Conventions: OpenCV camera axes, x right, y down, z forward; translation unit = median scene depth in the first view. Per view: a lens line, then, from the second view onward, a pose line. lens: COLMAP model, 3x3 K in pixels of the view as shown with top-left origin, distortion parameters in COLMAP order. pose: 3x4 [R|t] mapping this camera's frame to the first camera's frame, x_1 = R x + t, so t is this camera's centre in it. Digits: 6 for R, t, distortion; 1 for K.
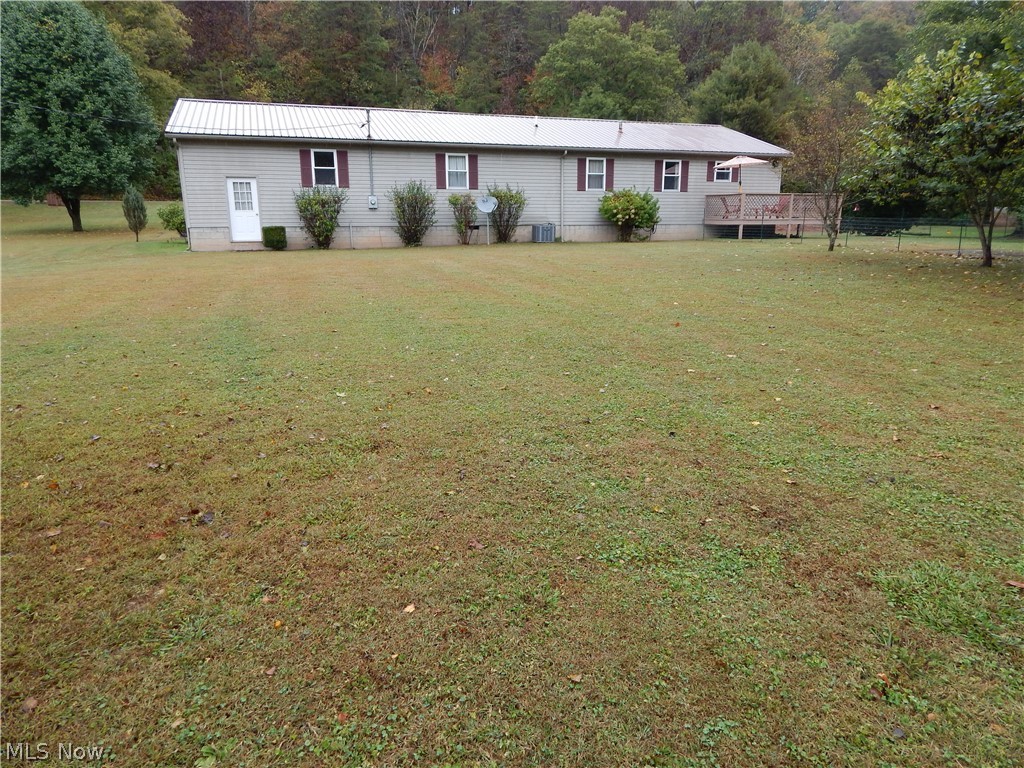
lens RADIAL K [[696.5, 0, 512.0], [0, 696.5, 384.0], [0, 0, 1]] dist [0.006063, -0.002238]
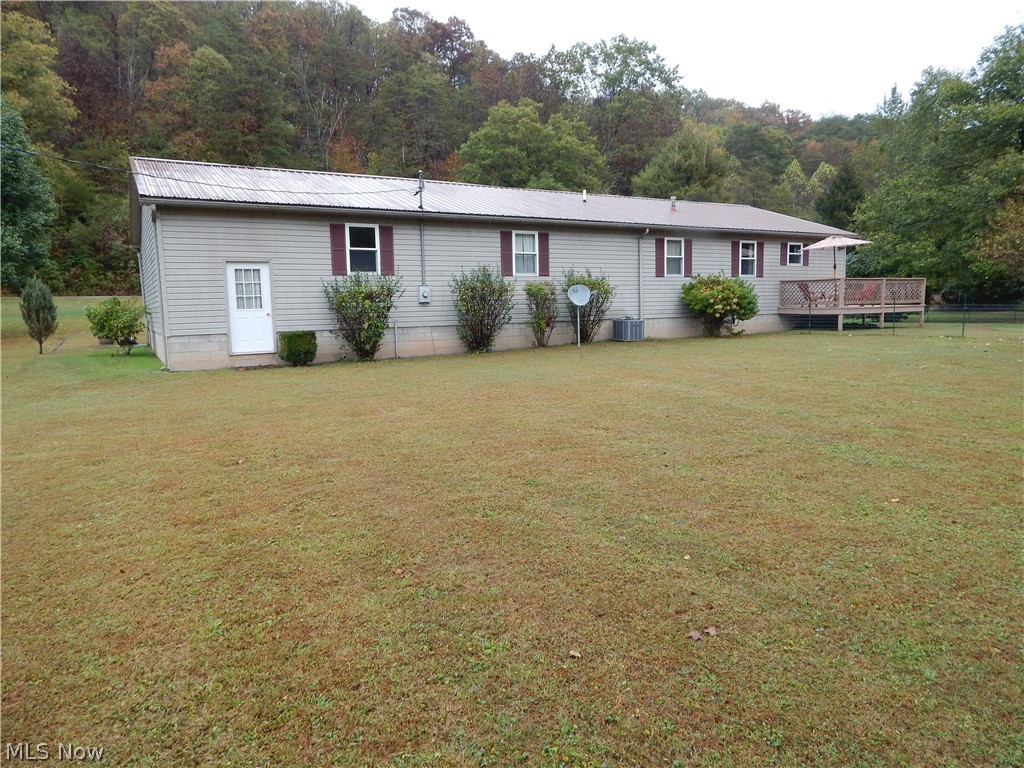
lens RADIAL K [[696.5, 0, 512.0], [0, 696.5, 384.0], [0, 0, 1]] dist [0.006063, -0.002238]
pose [[0.983289, -0.036863, 0.178282, -0.229993], [0.058220, 0.991531, -0.116085, -0.073385], [-0.172493, 0.124525, 0.977108, 0.266260]]
